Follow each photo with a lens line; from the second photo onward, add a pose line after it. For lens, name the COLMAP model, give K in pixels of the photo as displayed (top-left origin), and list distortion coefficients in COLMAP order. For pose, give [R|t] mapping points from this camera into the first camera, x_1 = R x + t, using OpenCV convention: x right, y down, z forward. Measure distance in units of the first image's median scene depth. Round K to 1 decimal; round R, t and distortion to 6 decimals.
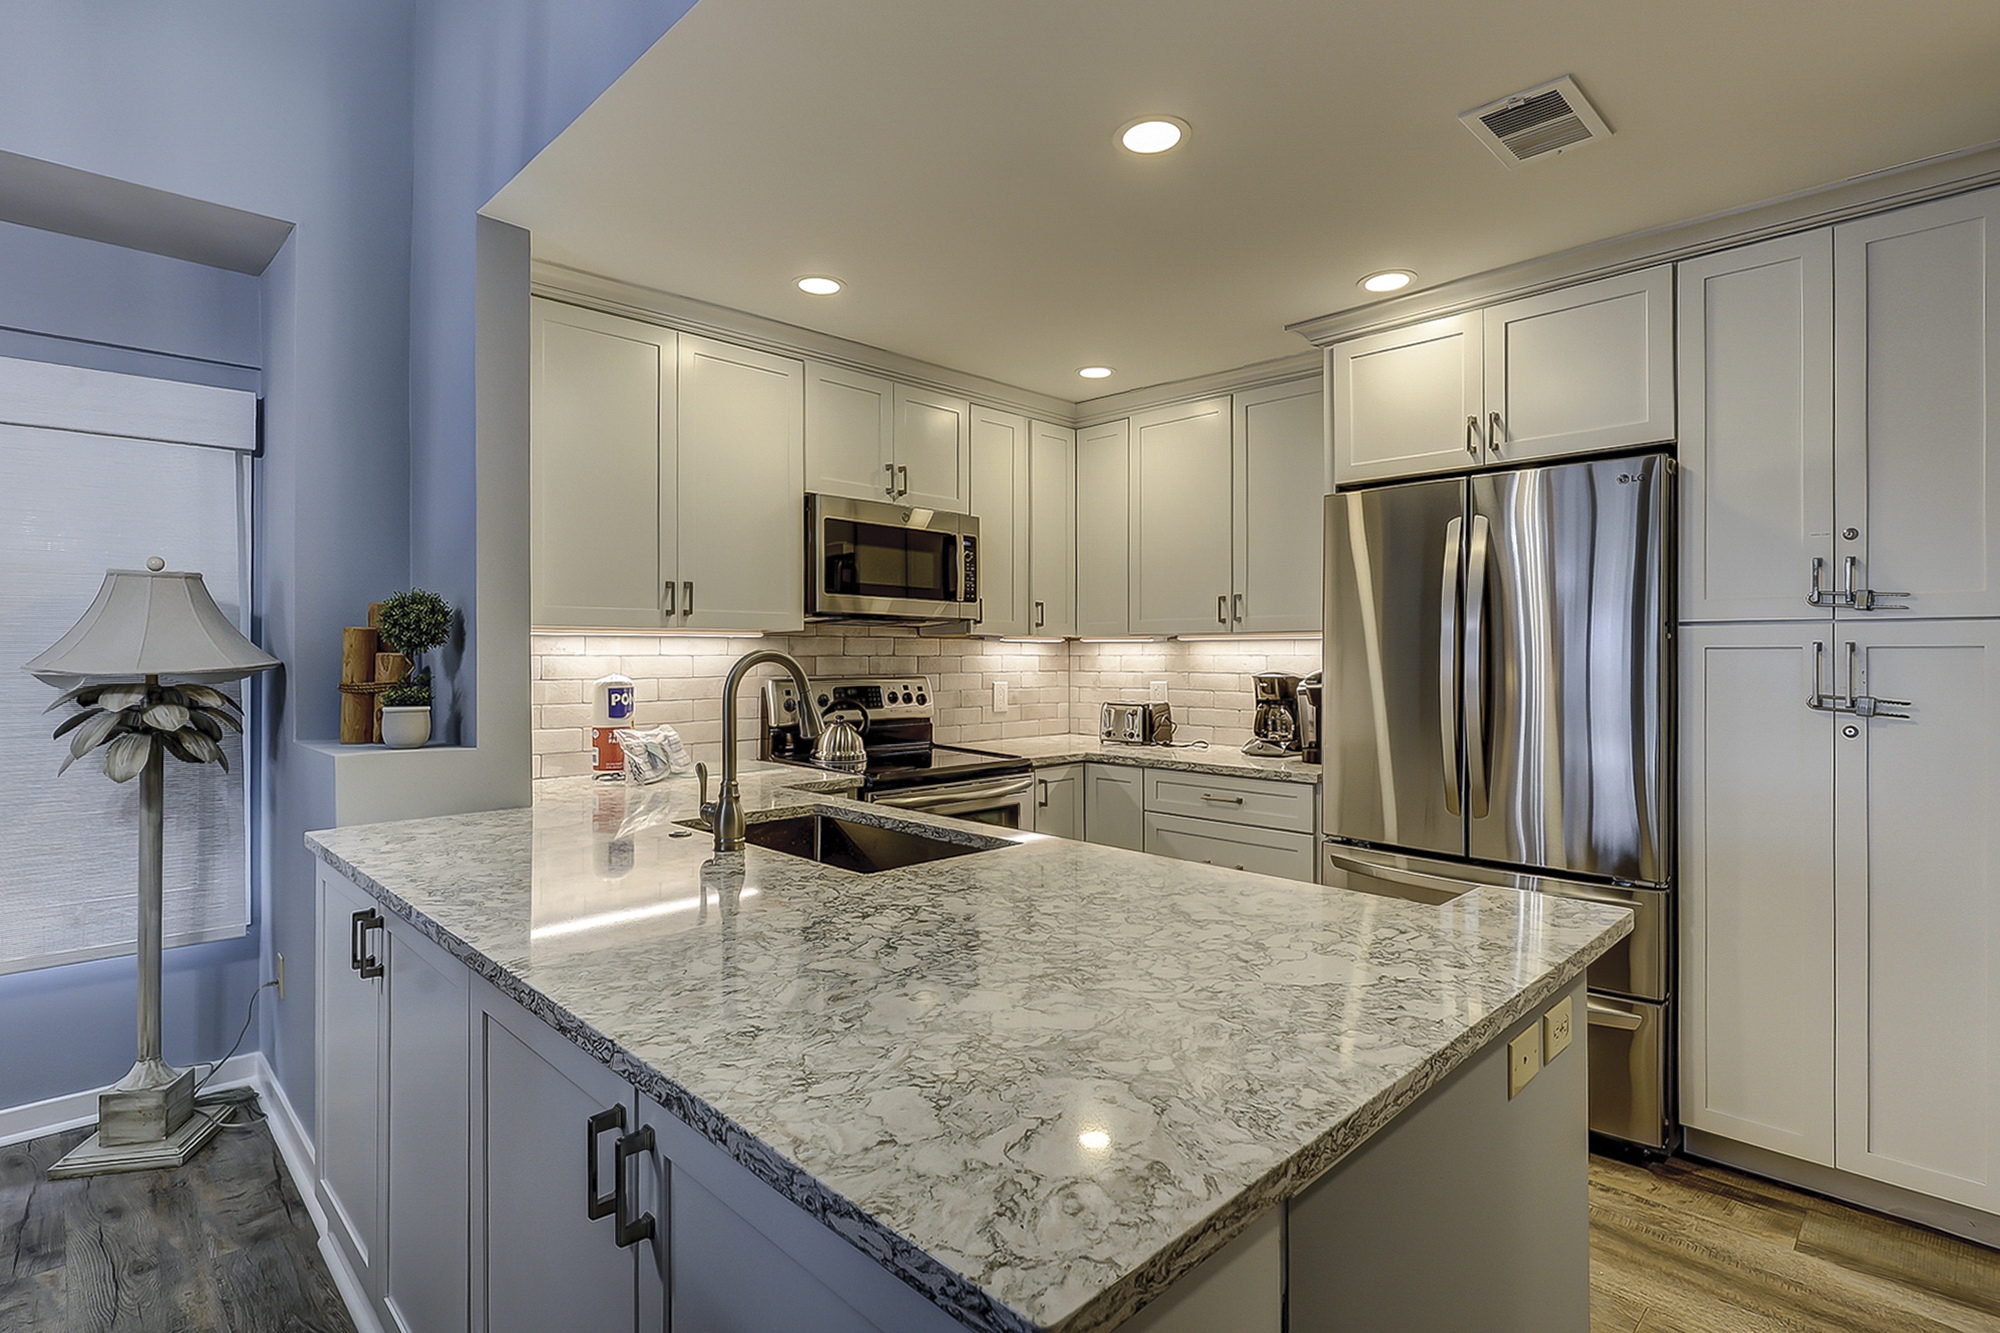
lens RADIAL K [[974.6, 0, 1005.6], [0, 974.6, 660.4], [0, 0, 1]] dist [-0.005897, 0.000298]
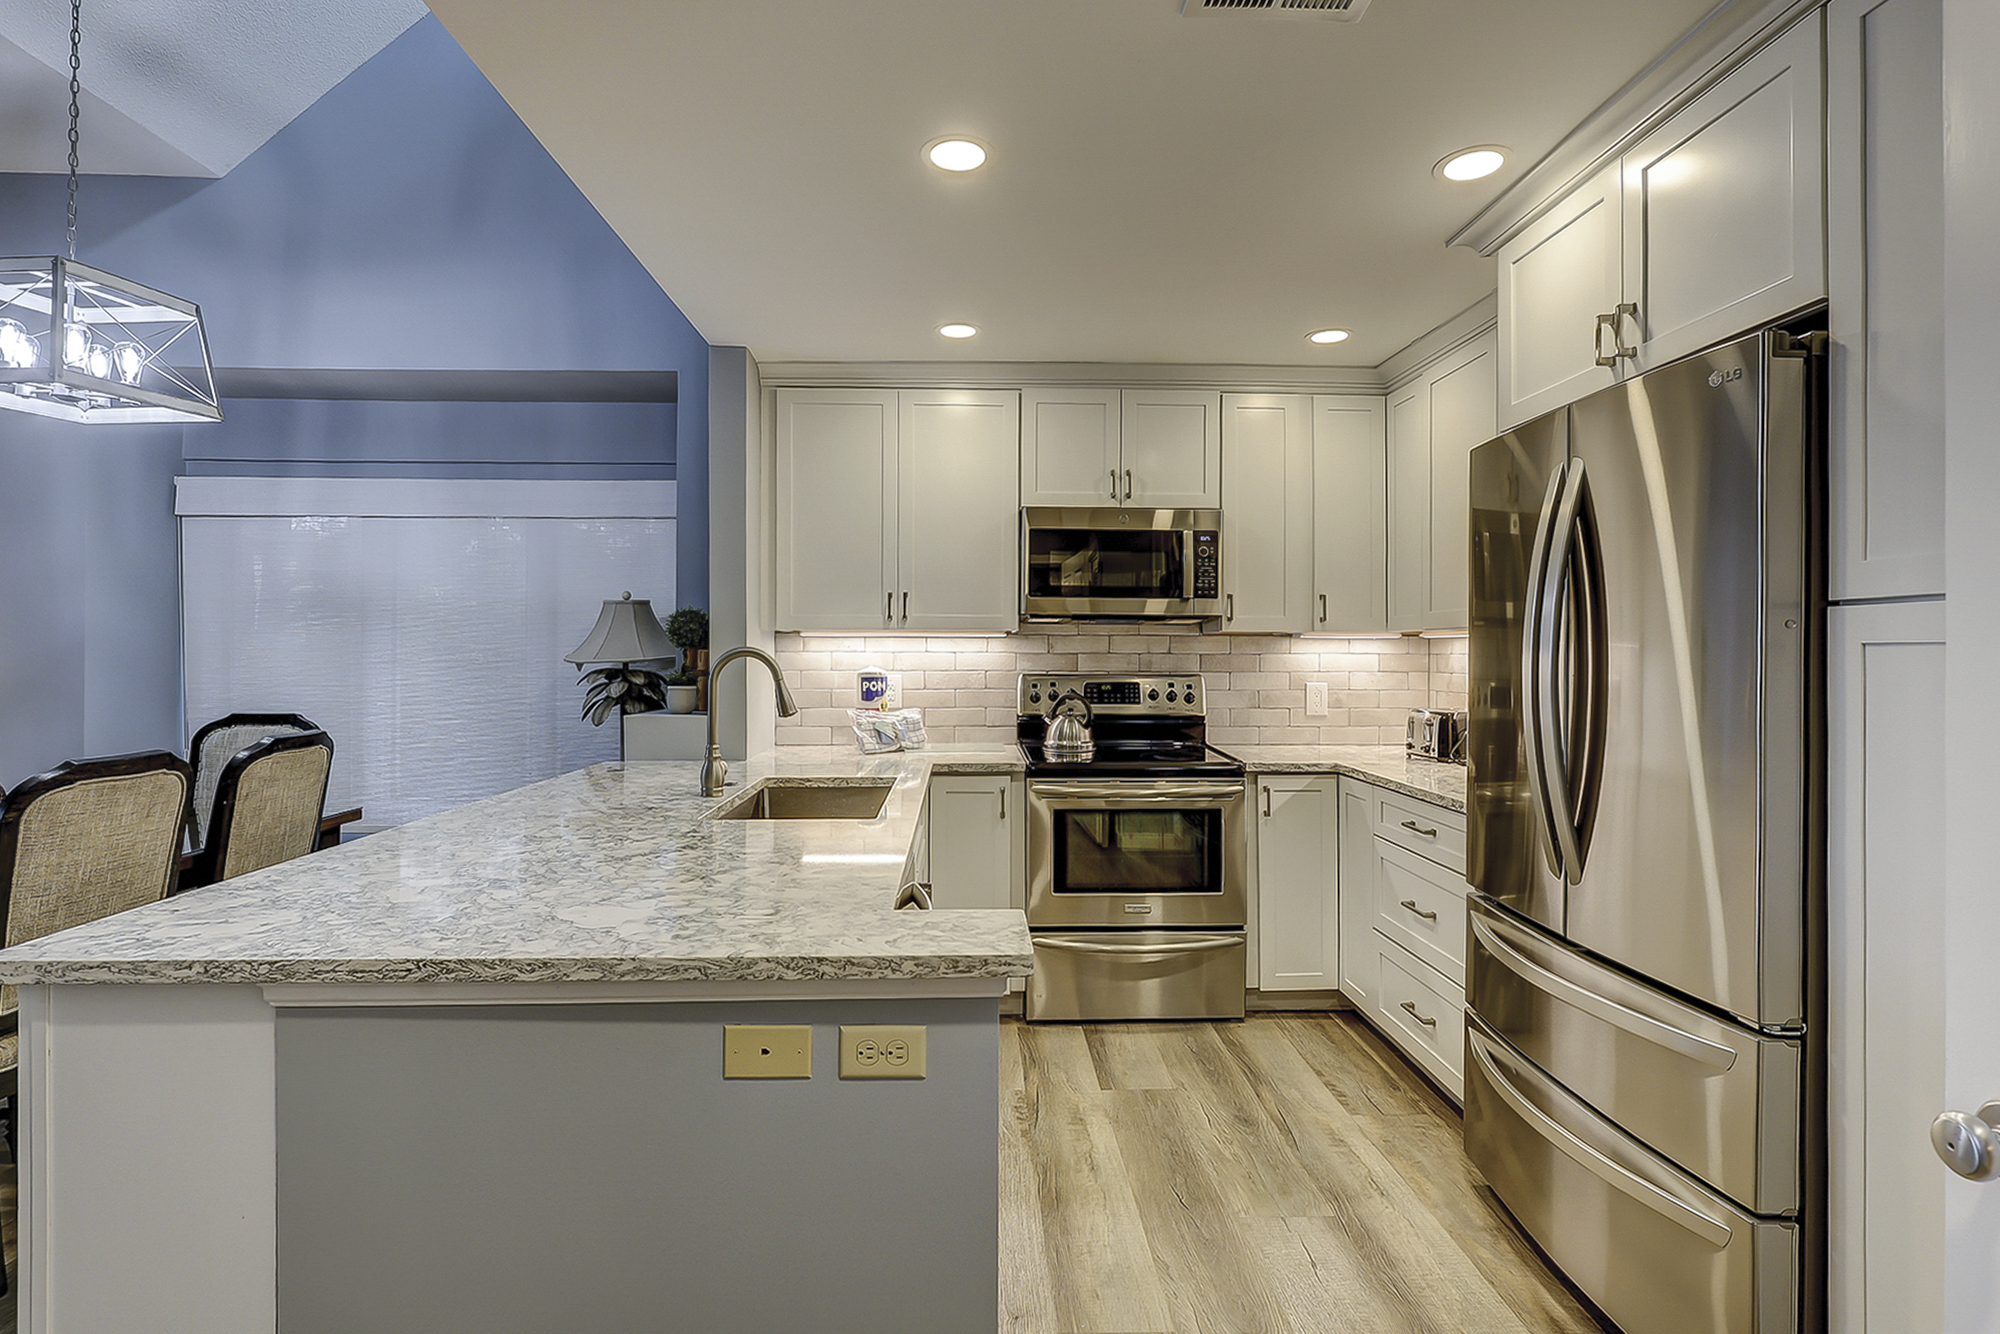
lens RADIAL K [[974.6, 0, 1009.7], [0, 974.6, 657.6], [0, 0, 1]] dist [-0.005897, 0.000298]
pose [[0.742812, 0.006768, -0.669466, 0.504819], [-0.008190, 0.999966, 0.001022, -0.000593], [0.669450, 0.004724, 0.742842, 0.150713]]
